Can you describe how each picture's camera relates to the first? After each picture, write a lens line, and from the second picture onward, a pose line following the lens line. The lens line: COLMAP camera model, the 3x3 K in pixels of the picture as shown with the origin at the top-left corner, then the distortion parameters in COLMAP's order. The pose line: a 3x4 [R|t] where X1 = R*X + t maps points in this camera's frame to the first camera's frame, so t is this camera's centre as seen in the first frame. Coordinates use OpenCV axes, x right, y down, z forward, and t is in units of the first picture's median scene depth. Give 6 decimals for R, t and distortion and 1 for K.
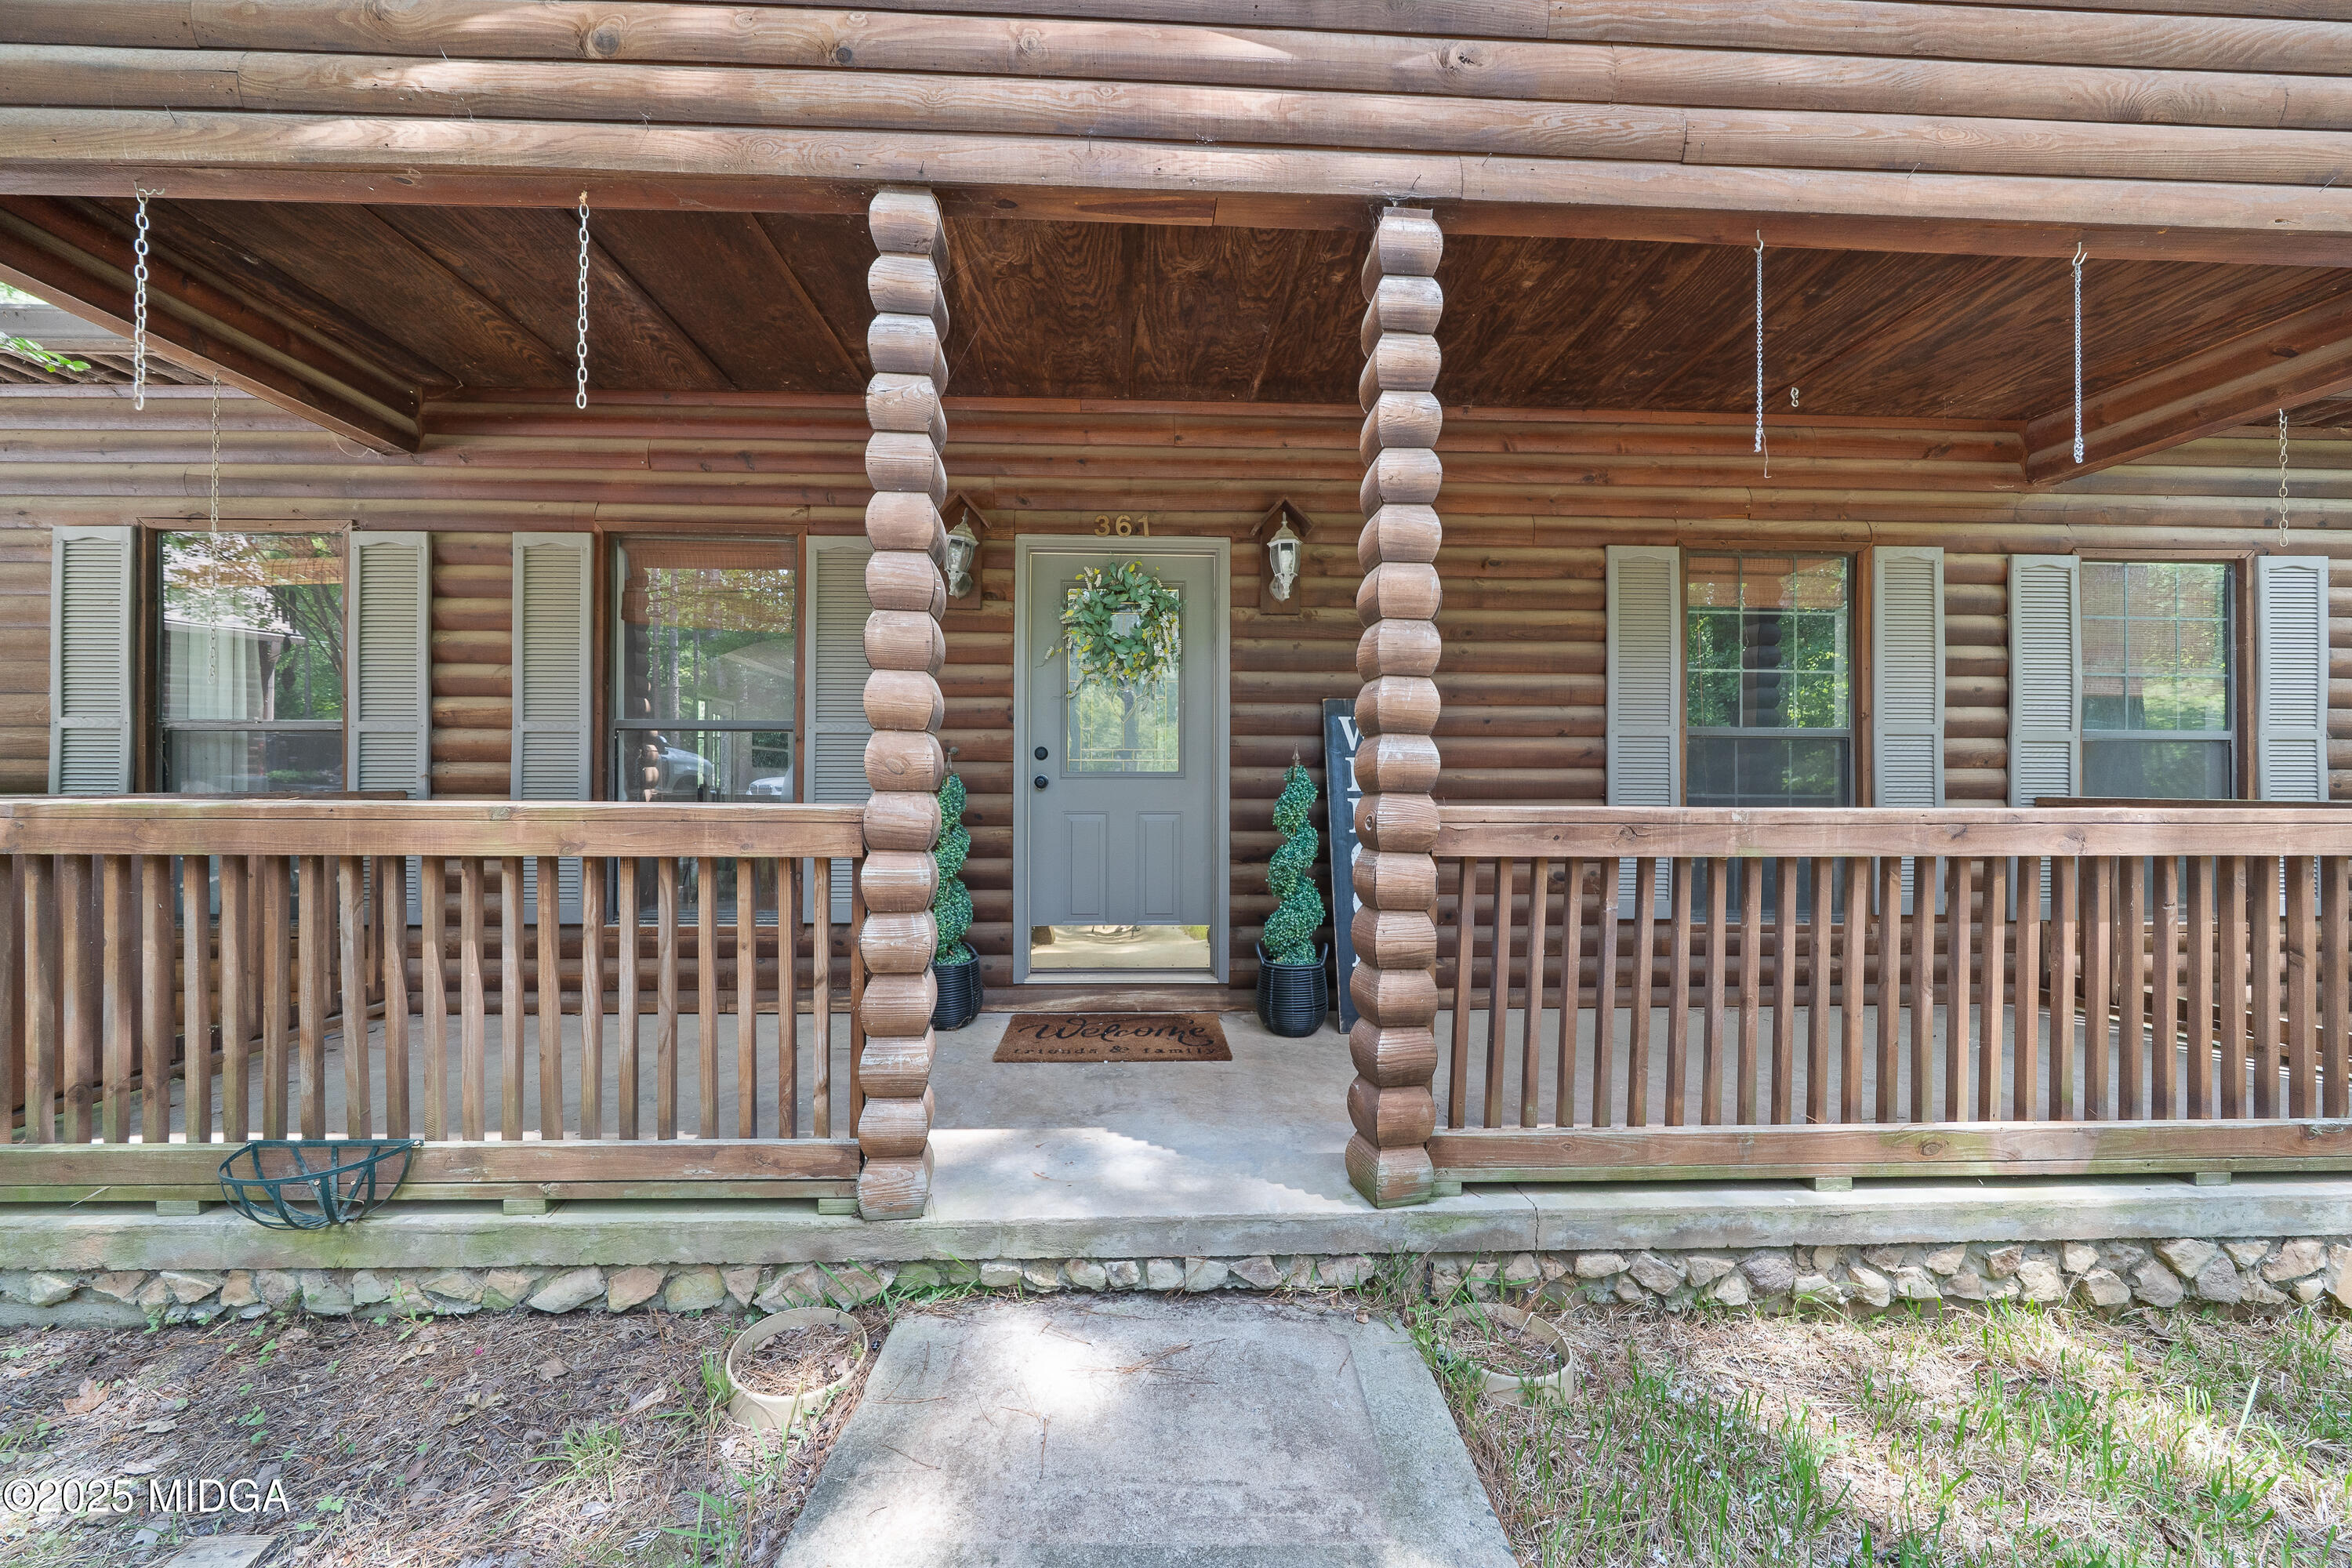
lens RADIAL K [[787.7, 0, 1148.4], [0, 787.7, 786.1], [0, 0, 1]] dist [-0.000838, -0.000023]
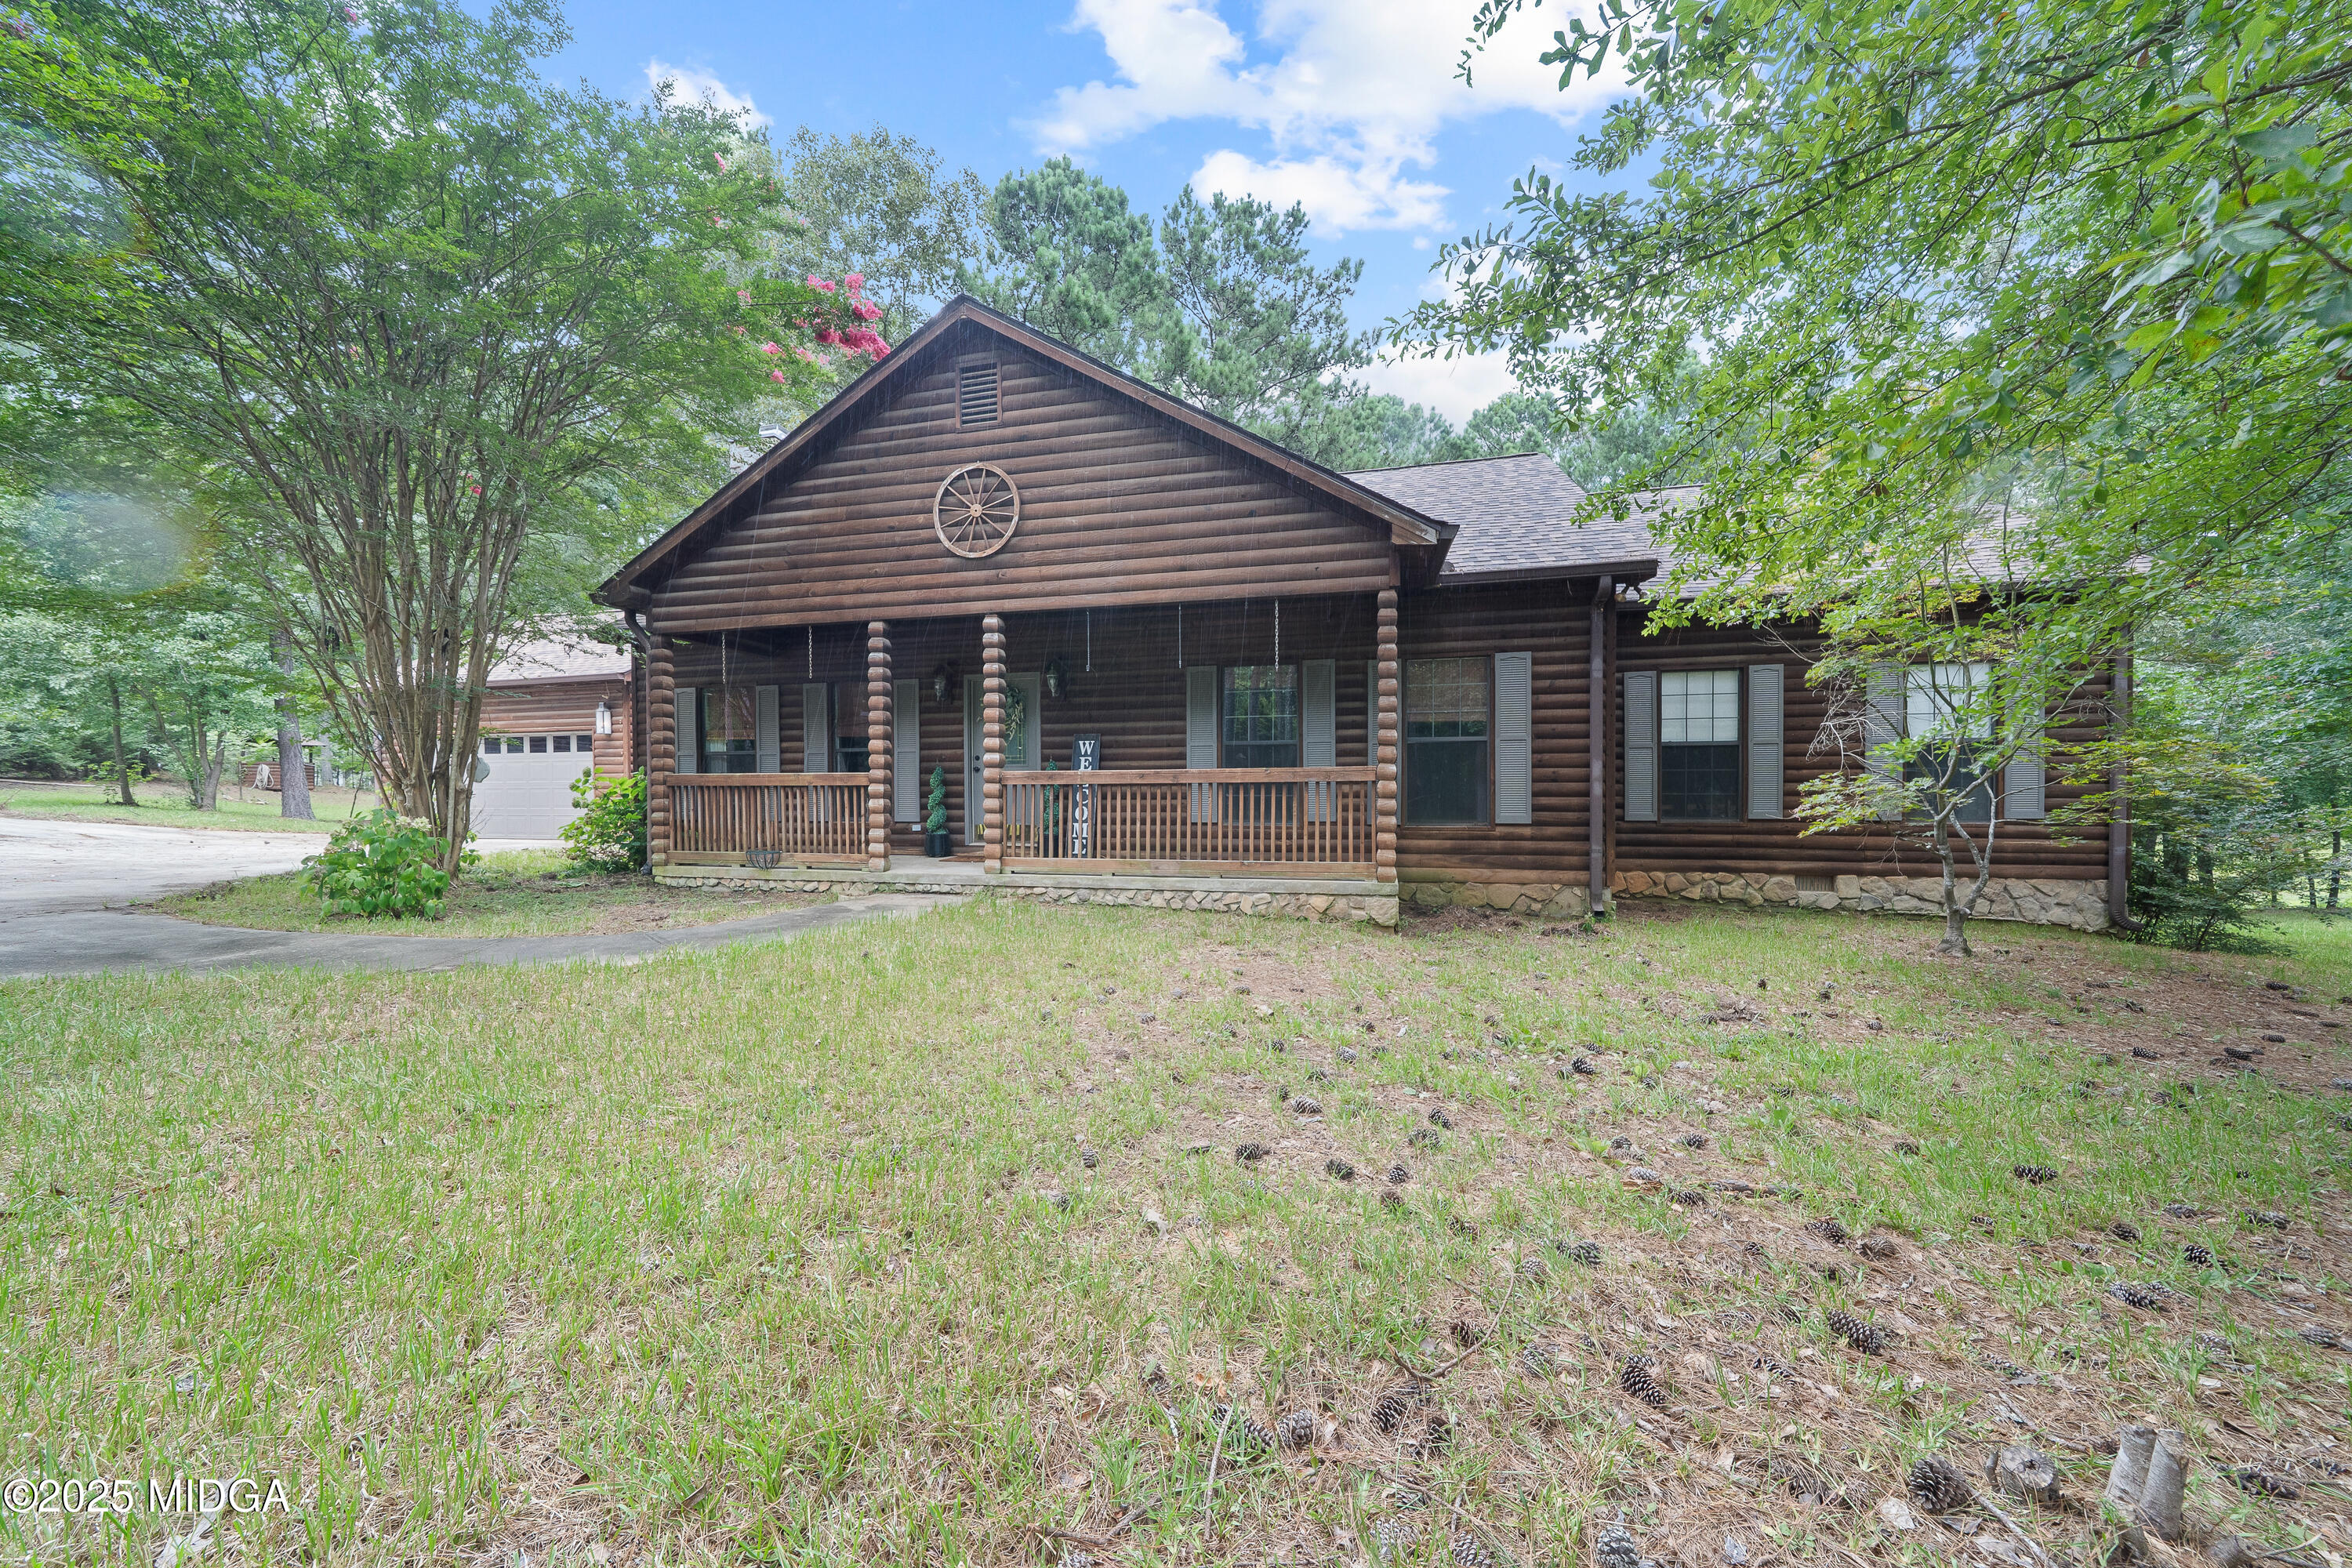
lens RADIAL K [[772.7, 0, 1167.0], [0, 772.7, 797.6], [0, 0, 1]] dist [-0.000176, 0.000017]
pose [[0.963120, -0.005460, -0.269016, 2.157885], [0.010005, 0.999829, 0.015526, 0.106818], [0.268885, -0.017644, 0.963011, -2.402771]]
